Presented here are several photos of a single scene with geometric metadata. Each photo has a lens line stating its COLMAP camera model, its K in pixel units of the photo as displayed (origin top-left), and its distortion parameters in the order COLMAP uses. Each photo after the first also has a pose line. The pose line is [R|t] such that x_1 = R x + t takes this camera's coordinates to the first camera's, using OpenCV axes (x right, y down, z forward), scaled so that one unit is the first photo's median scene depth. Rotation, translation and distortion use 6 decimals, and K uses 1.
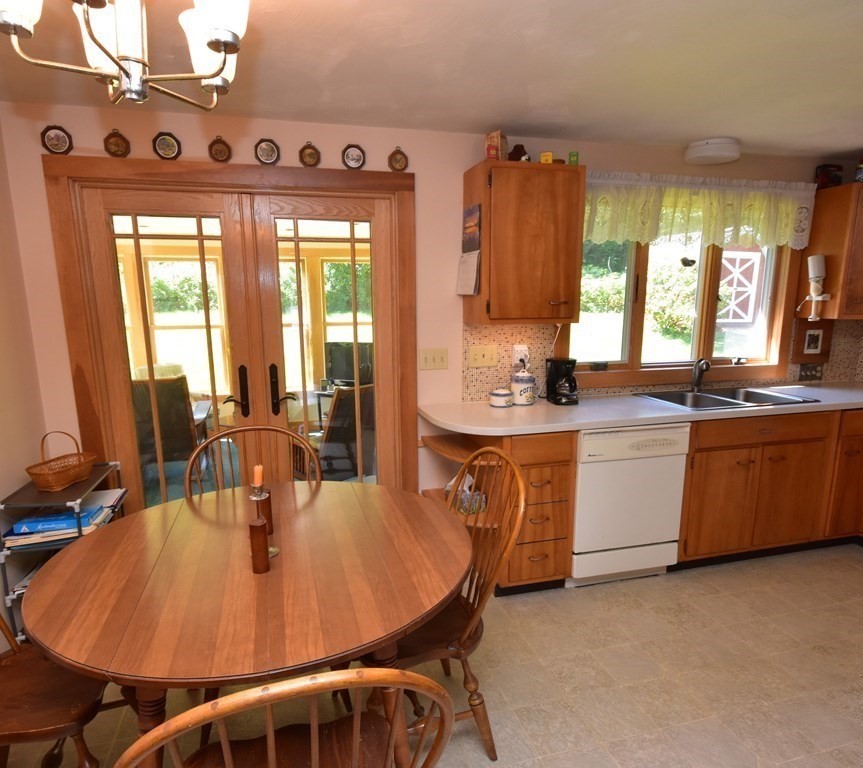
lens RADIAL K [[558.5, 0, 428.7], [0, 558.5, 417.5], [0, 0, 1]] dist [-0.002524, -0.000178]
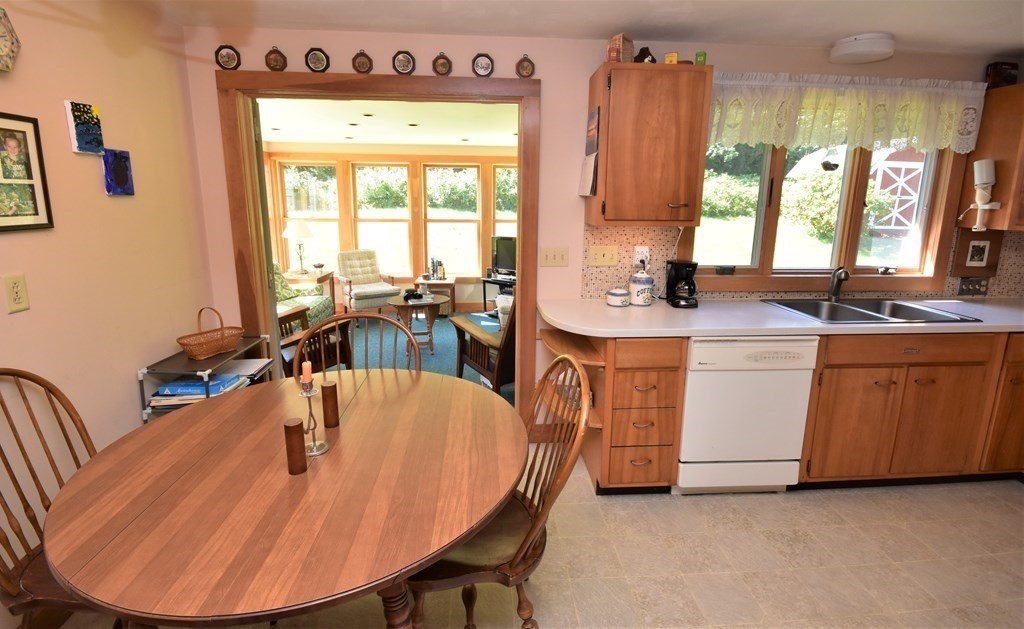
lens RADIAL K [[461.8, 0, 513.8], [0, 461.8, 292.2], [0, 0, 1]] dist [0.015582, -0.017676]
pose [[0.980682, 0.054440, -0.187883, 0.106822], [-0.057273, 0.998312, -0.009678, -0.026447], [0.187039, 0.020252, 0.982144, 0.140077]]
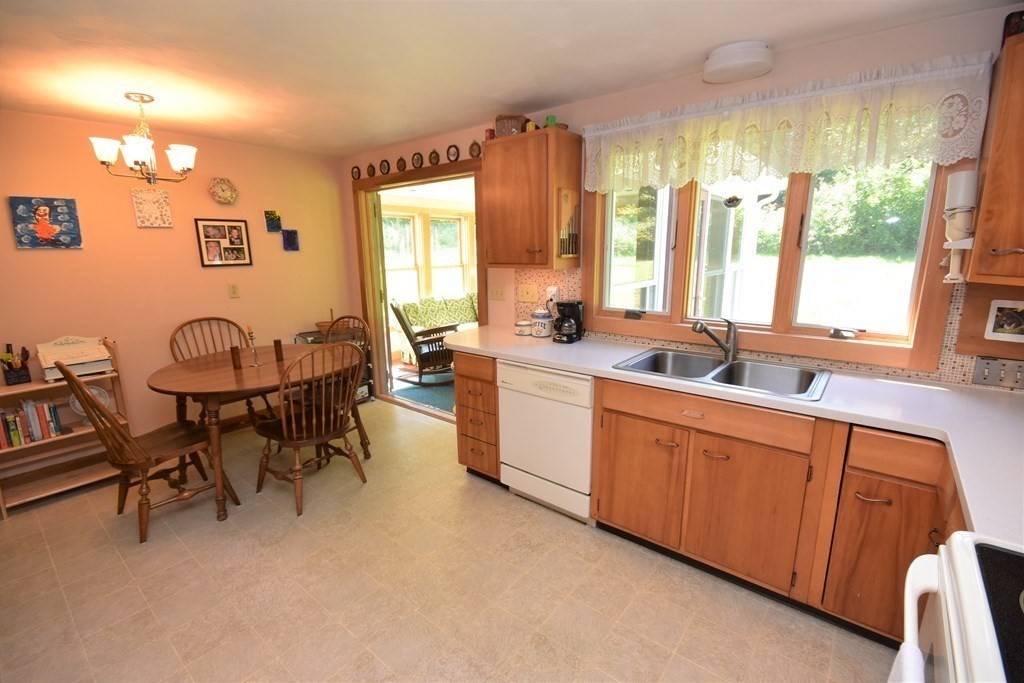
lens RADIAL K [[454.6, 0, 515.2], [0, 454.6, 345.3], [0, 0, 1]] dist [0.007927, -0.010621]
pose [[0.583029, 0.172419, -0.793945, 0.969944], [-0.158239, 0.982606, 0.097188, -0.096450], [0.796892, 0.068970, 0.600171, 0.404342]]
